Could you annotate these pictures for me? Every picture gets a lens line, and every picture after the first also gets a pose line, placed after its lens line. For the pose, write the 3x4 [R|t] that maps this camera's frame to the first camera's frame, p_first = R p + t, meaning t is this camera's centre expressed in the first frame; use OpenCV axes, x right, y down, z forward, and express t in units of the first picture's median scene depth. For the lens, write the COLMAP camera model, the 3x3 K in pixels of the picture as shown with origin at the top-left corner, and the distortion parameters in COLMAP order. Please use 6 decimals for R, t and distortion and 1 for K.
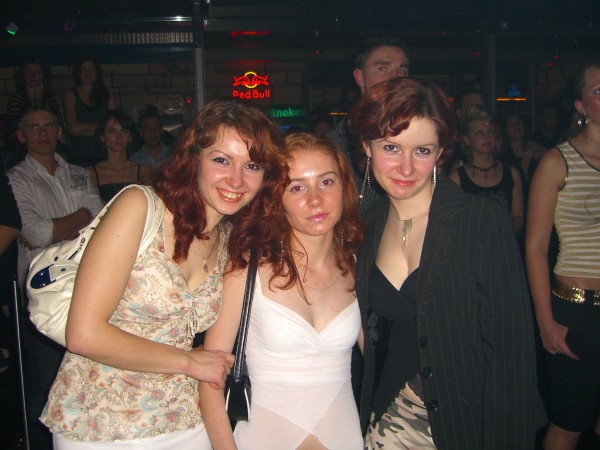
lens RADIAL K [[665.8, 0, 300.0], [0, 665.8, 225.0], [0, 0, 1]] dist [-0.024920, -0.048654]
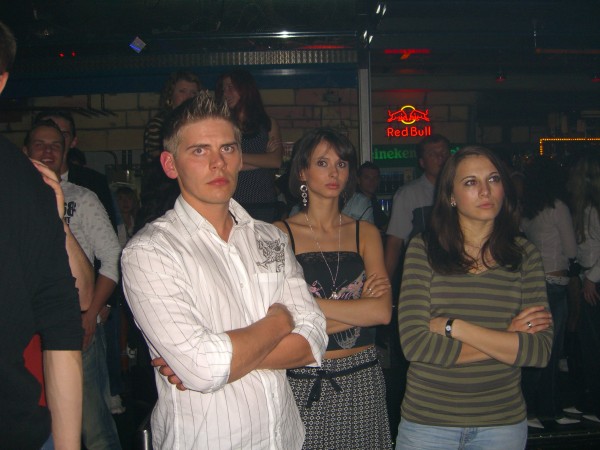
lens RADIAL K [[662.0, 0, 300.0], [0, 662.0, 225.0], [0, 0, 1]] dist [0.122329, 0.006540]
pose [[0.988210, 0.028477, -0.150433, -0.228841], [-0.038928, 0.996994, -0.066988, -0.053146], [0.148073, 0.072055, 0.986348, 0.471934]]
